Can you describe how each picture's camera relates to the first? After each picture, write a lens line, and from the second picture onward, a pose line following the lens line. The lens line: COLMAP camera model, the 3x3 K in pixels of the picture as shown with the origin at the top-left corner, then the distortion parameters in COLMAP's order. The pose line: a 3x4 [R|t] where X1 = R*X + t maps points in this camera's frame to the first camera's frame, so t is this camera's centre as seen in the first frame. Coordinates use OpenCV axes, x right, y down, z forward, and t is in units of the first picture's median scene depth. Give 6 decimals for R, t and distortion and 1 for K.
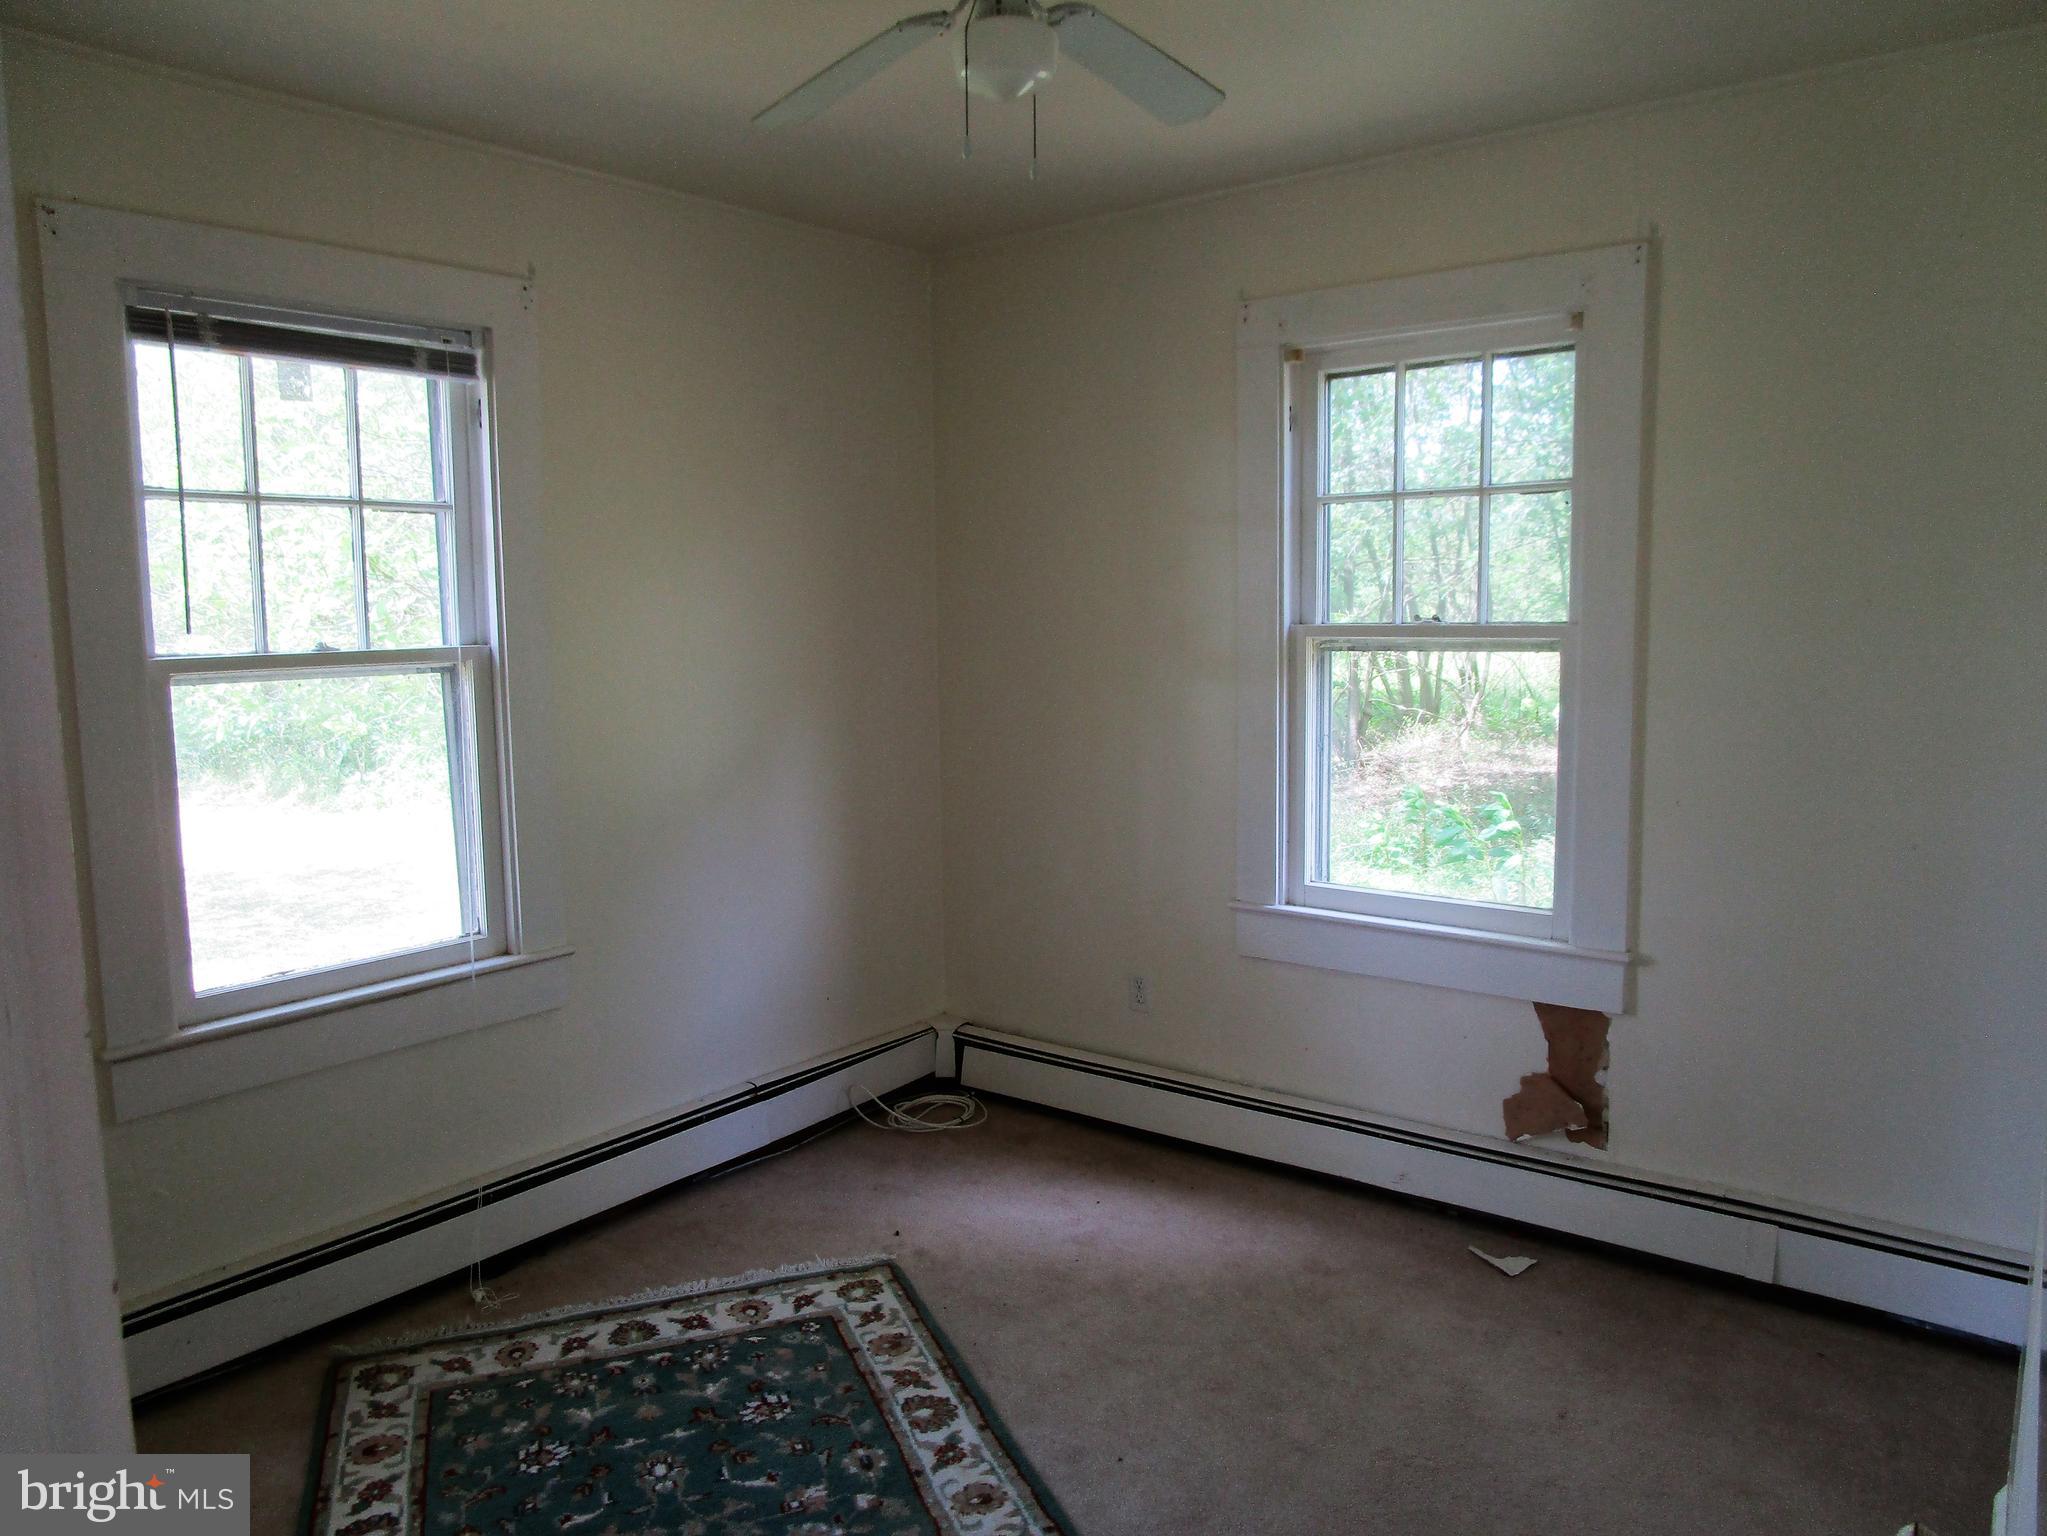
lens RADIAL K [[1434.7, 0, 1025.7], [0, 1434.7, 767.0], [0, 0, 1]] dist [-0.042481, 0.014202]
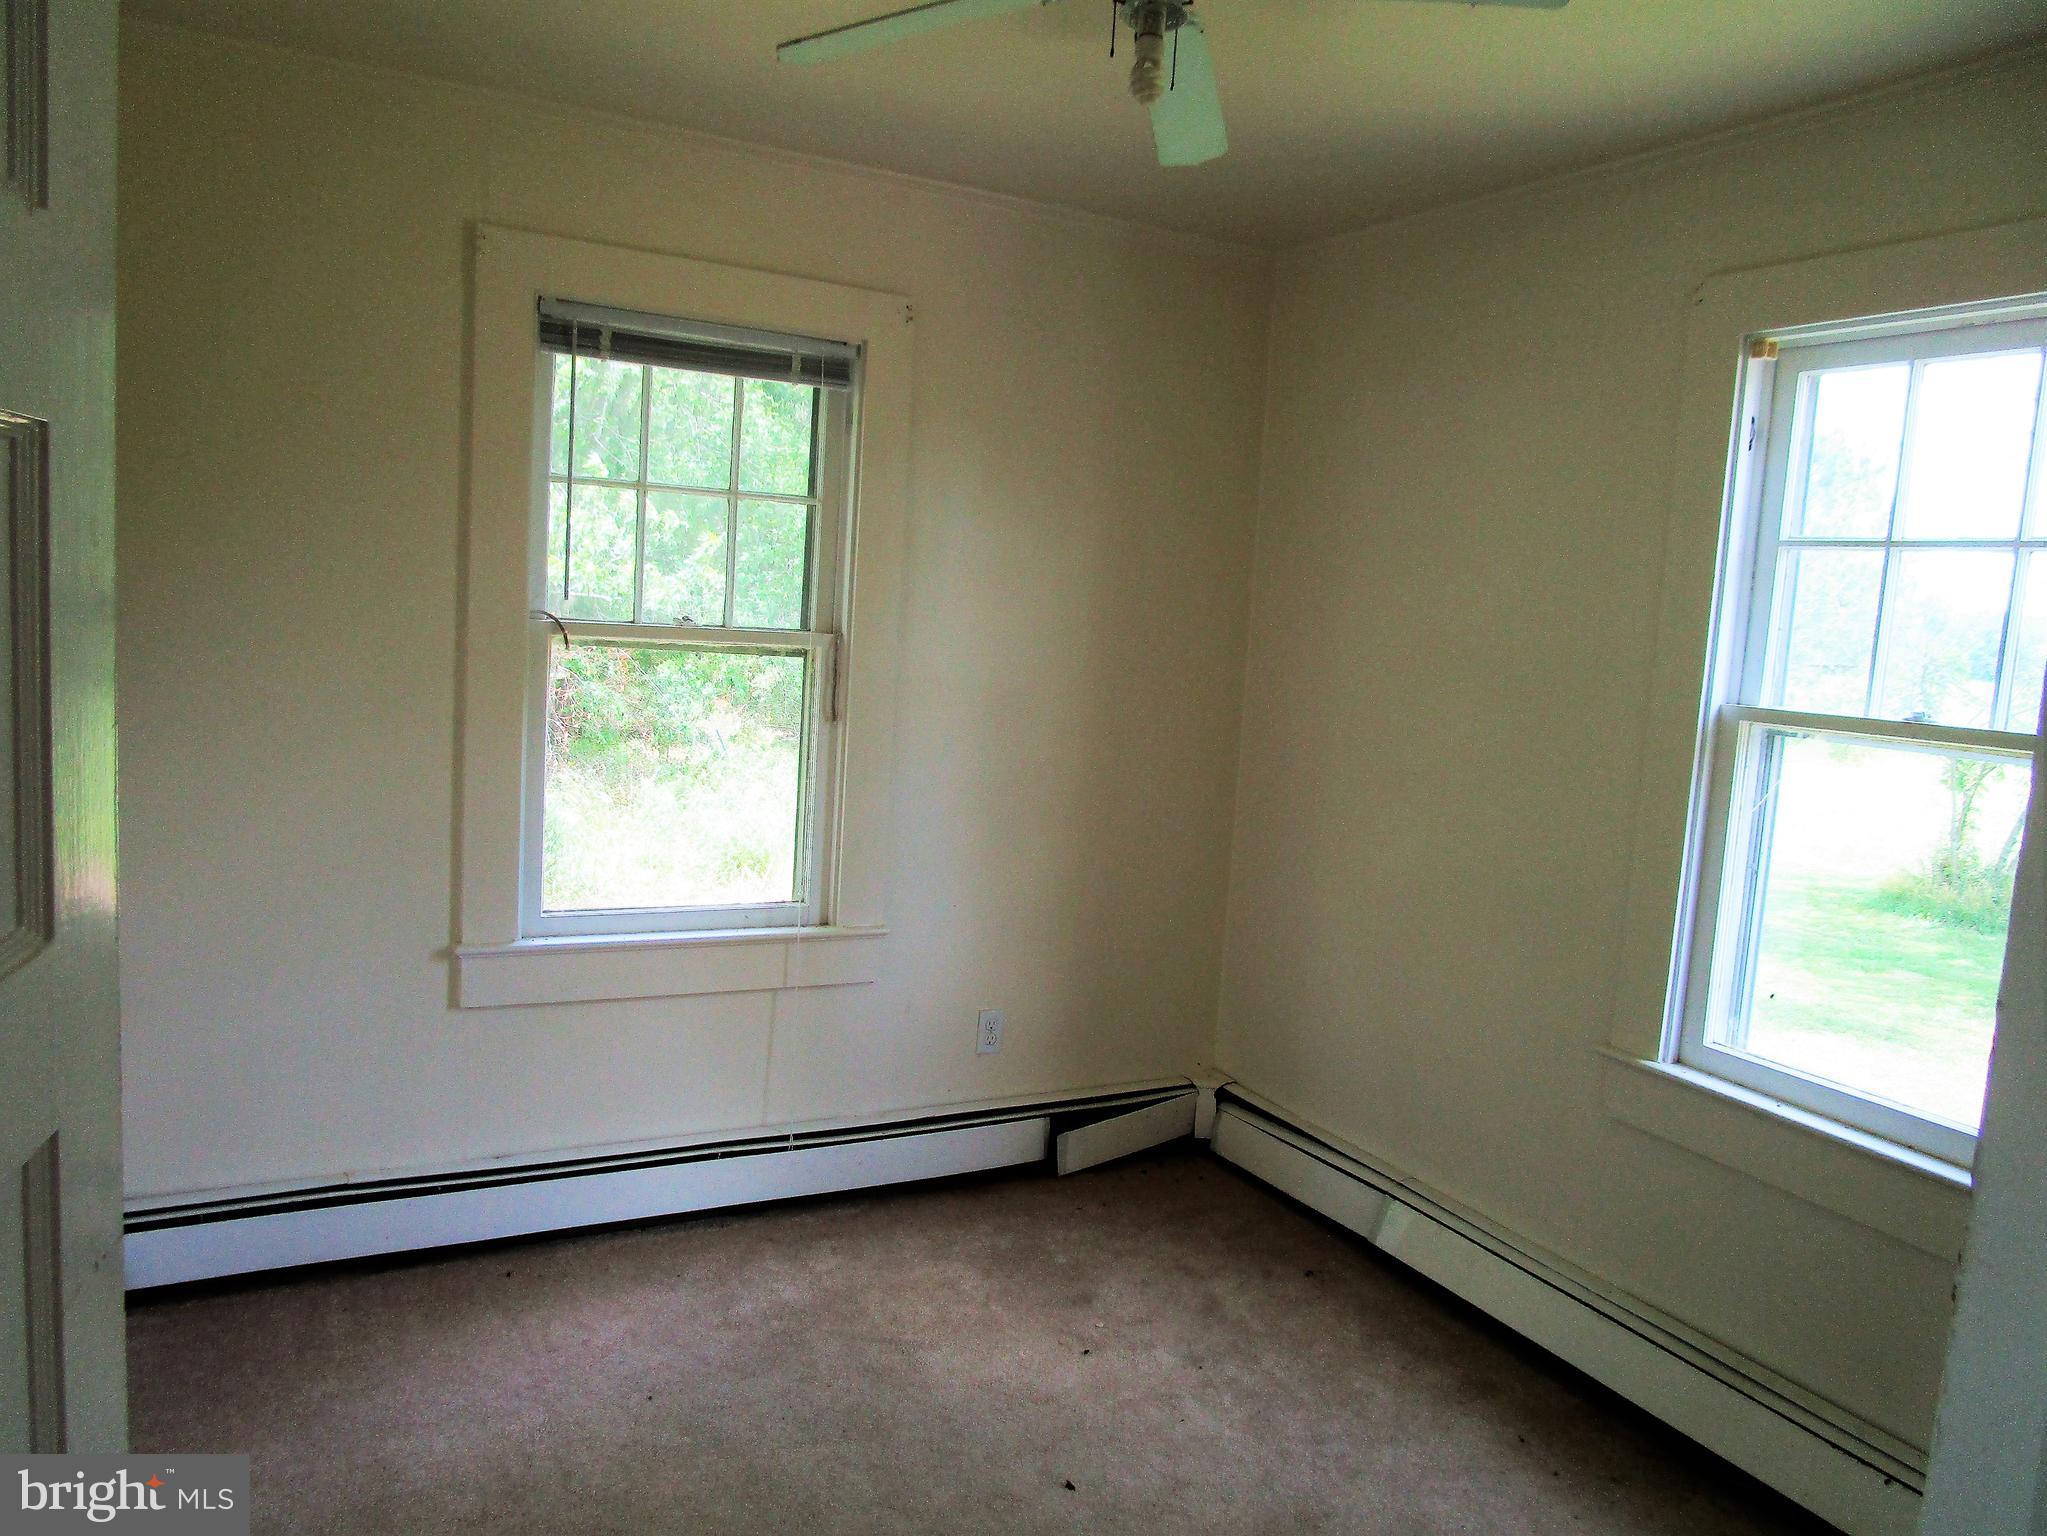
lens RADIAL K [[1434.7, 0, 1026.1], [0, 1434.7, 760.6], [0, 0, 1]] dist [-0.042481, 0.014202]
pose [[0.831443, 0.129705, -0.540258, 0.346858], [-0.147206, 0.989046, 0.010903, -0.025346], [0.535754, 0.070464, 0.841429, 0.186367]]
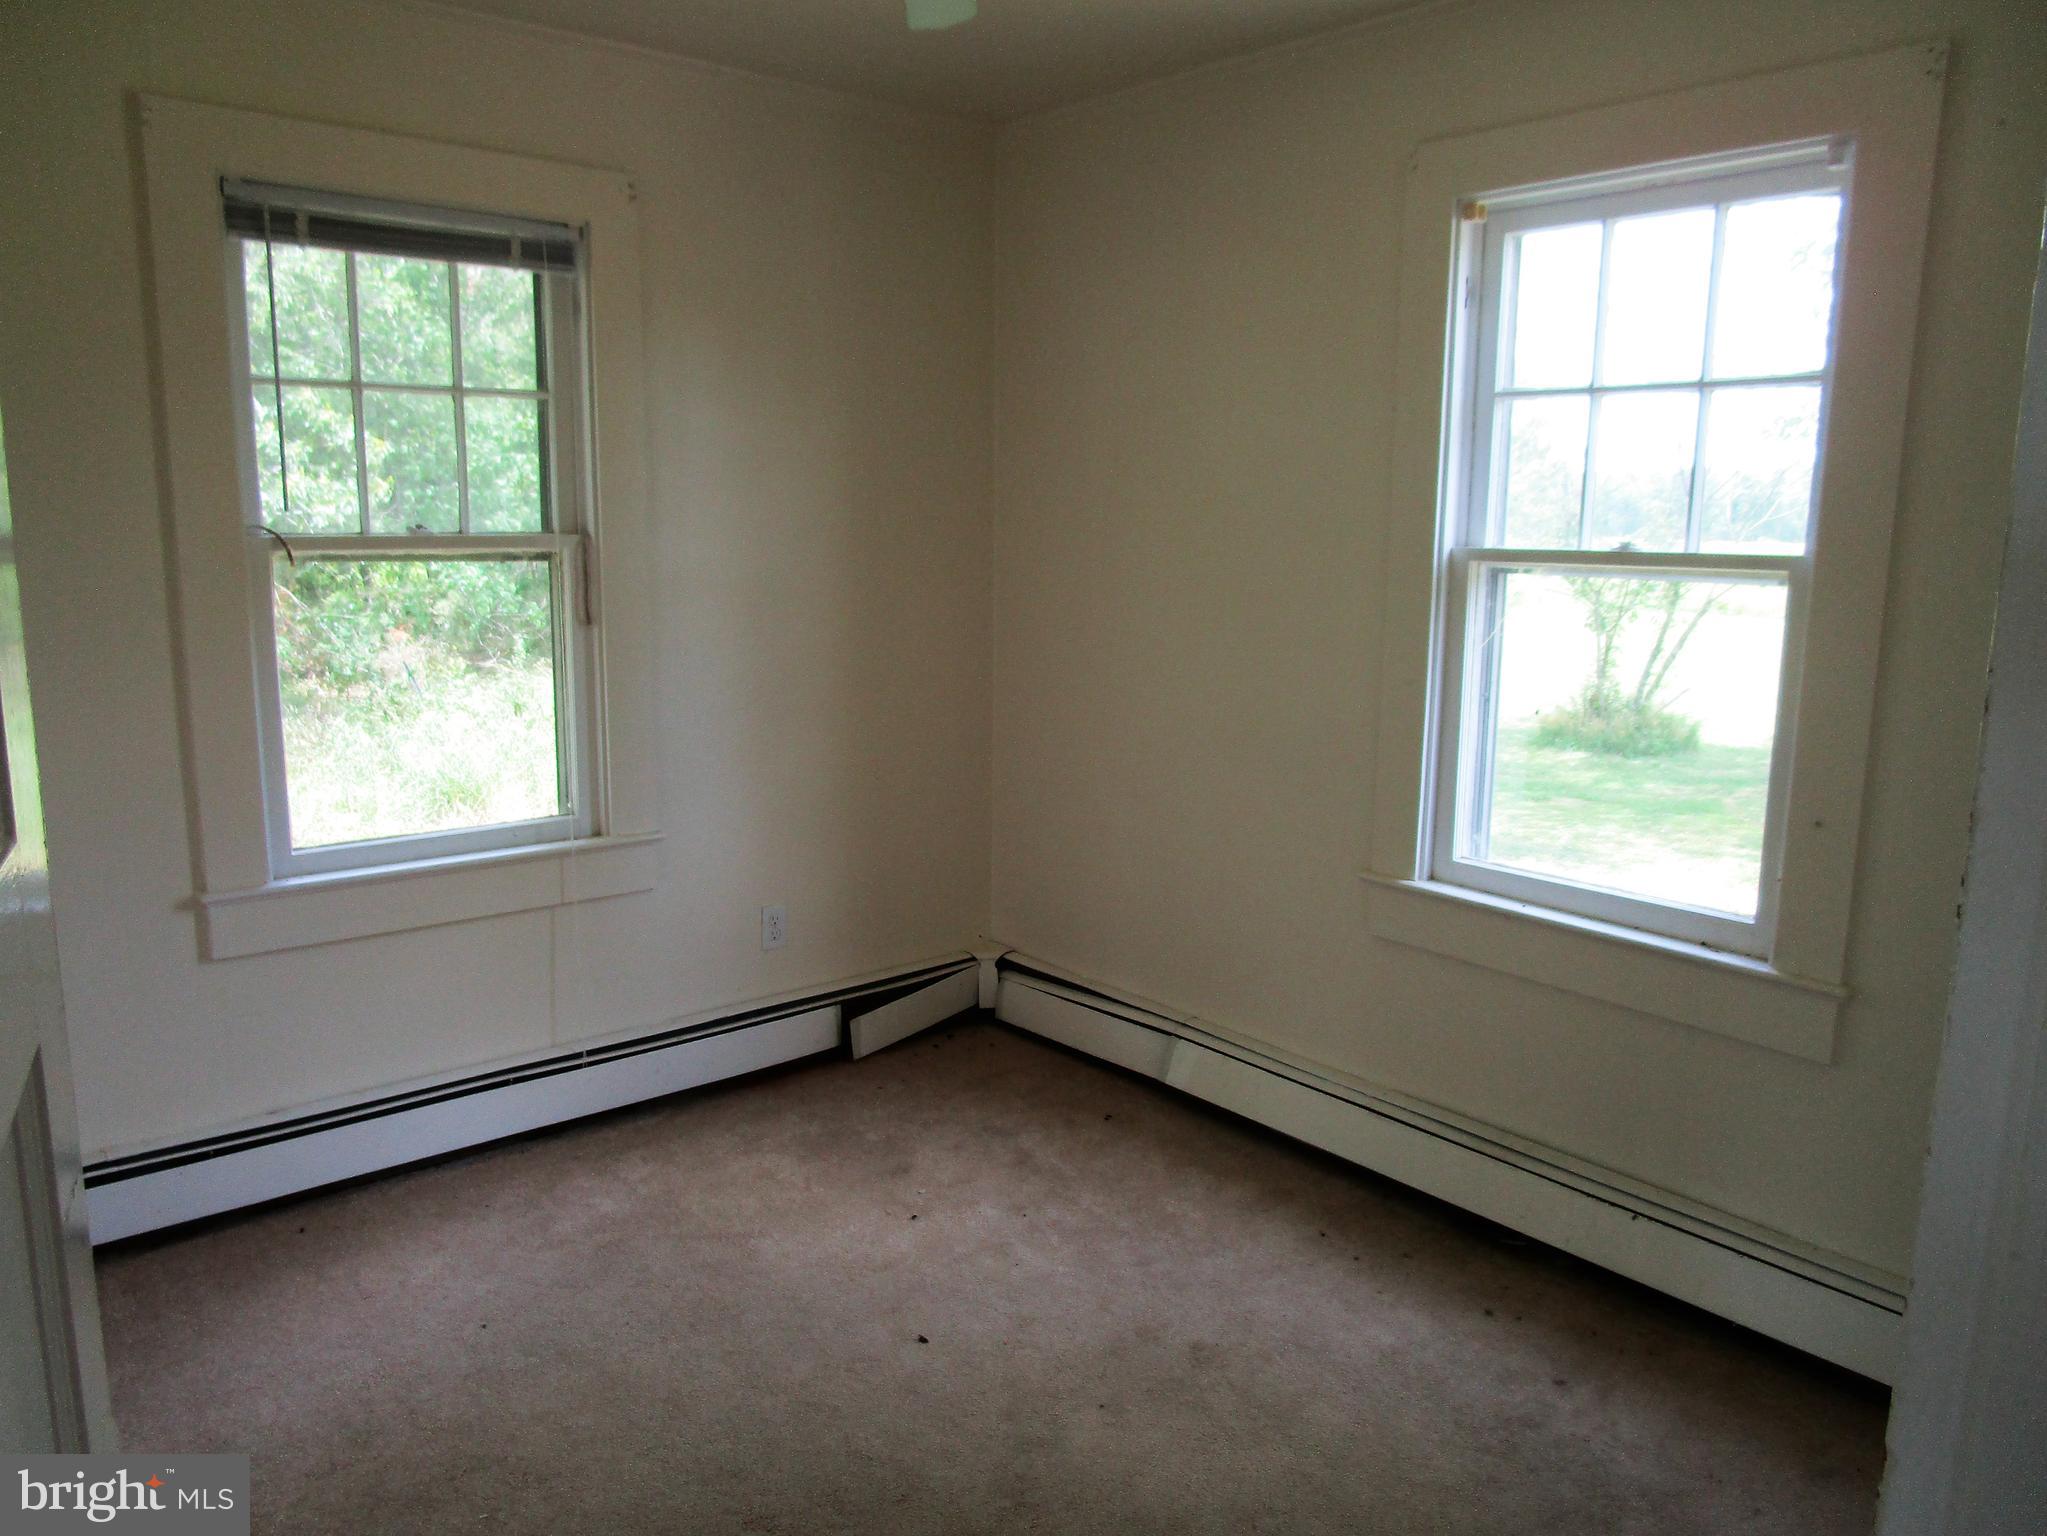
lens RADIAL K [[1434.7, 0, 1022.6], [0, 1434.7, 763.1], [0, 0, 1]] dist [-0.042481, 0.014202]
pose [[0.932103, 0.088238, -0.351280, 0.304371], [-0.072429, 0.995690, 0.057921, -0.003659], [0.354876, -0.028545, 0.934477, 0.152539]]
